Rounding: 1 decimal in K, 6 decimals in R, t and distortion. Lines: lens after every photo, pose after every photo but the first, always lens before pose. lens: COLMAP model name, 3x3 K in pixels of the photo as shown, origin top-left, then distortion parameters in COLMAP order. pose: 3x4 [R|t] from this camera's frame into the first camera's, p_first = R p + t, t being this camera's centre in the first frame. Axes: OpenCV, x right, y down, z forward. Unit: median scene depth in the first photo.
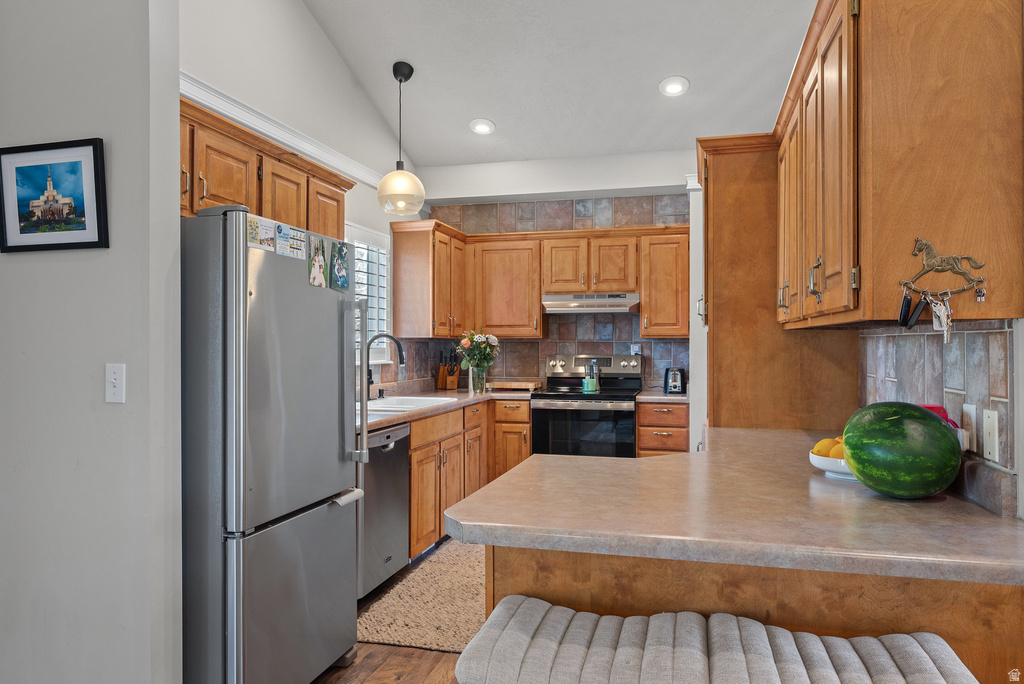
lens RADIAL K [[695.5, 0, 511.9], [0, 695.5, 336.9], [0, 0, 1]] dist [-0.002882, -0.002341]
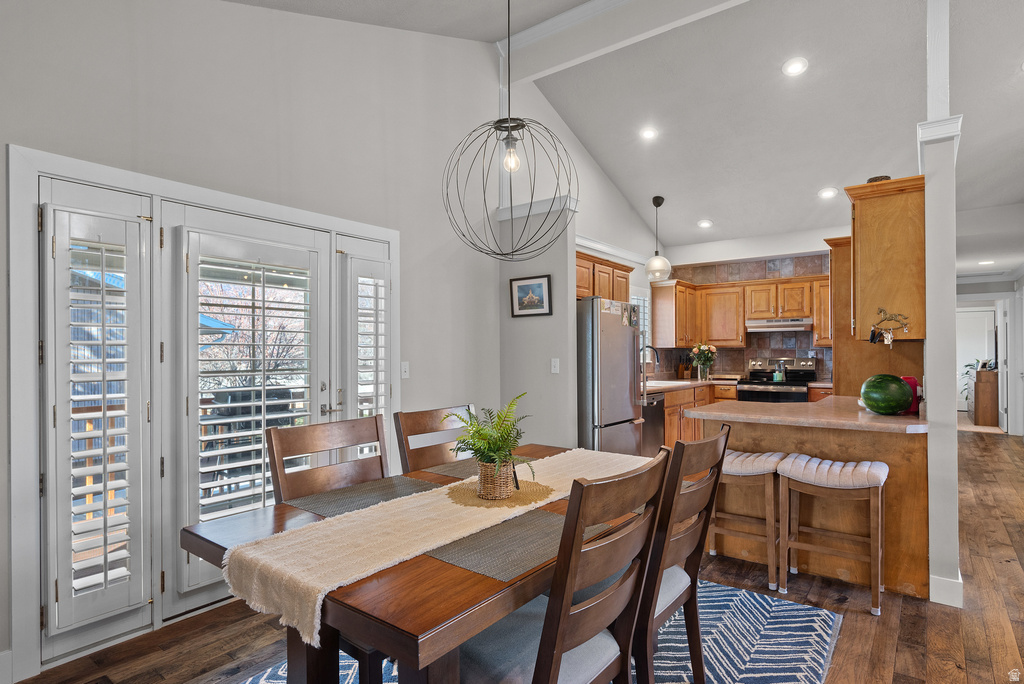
lens RADIAL K [[538.3, 0, 526.6], [0, 538.3, 349.9], [0, 0, 1]] dist [0.014262, 0.002880]
pose [[0.929930, -0.005235, -0.367700, 0.034251], [0.007427, 0.999962, 0.004546, -0.001702], [0.367663, -0.006958, 0.929933, -0.378178]]
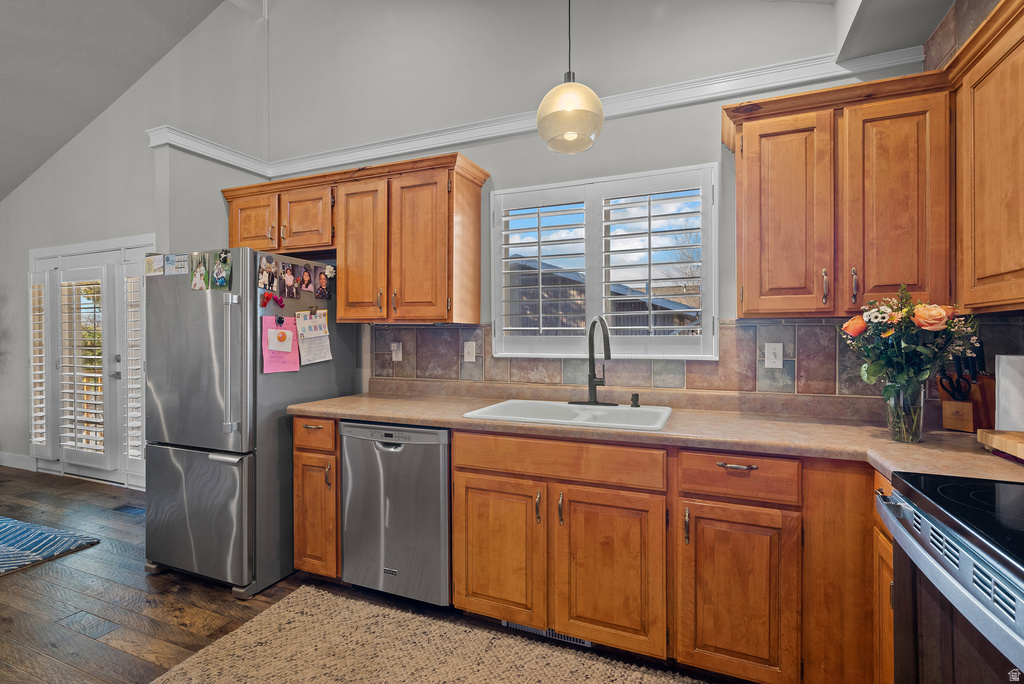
lens RADIAL K [[473.9, 0, 512.4], [0, 473.9, 338.2], [0, 0, 1]] dist [0.003555, -0.000483]
pose [[-0.129080, 0.005957, -0.991616, 0.282713], [0.012550, 0.999912, 0.004373, 0.013059], [0.991555, -0.011880, -0.129144, 0.859547]]
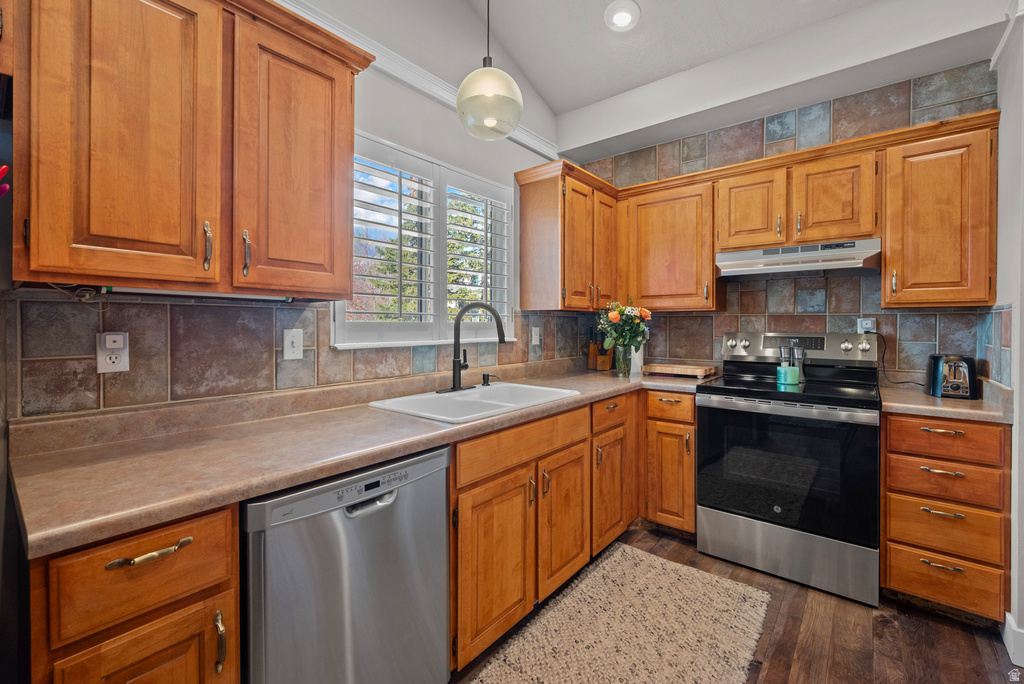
lens RADIAL K [[436.2, 0, 513.6], [0, 436.2, 327.0], [0, 0, 1]] dist [-0.000086, 0.000223]
pose [[0.913374, 0.003896, -0.407103, 0.039014], [0.003165, 0.999856, 0.016670, 0.012374], [0.407110, -0.016515, 0.913230, 0.513048]]
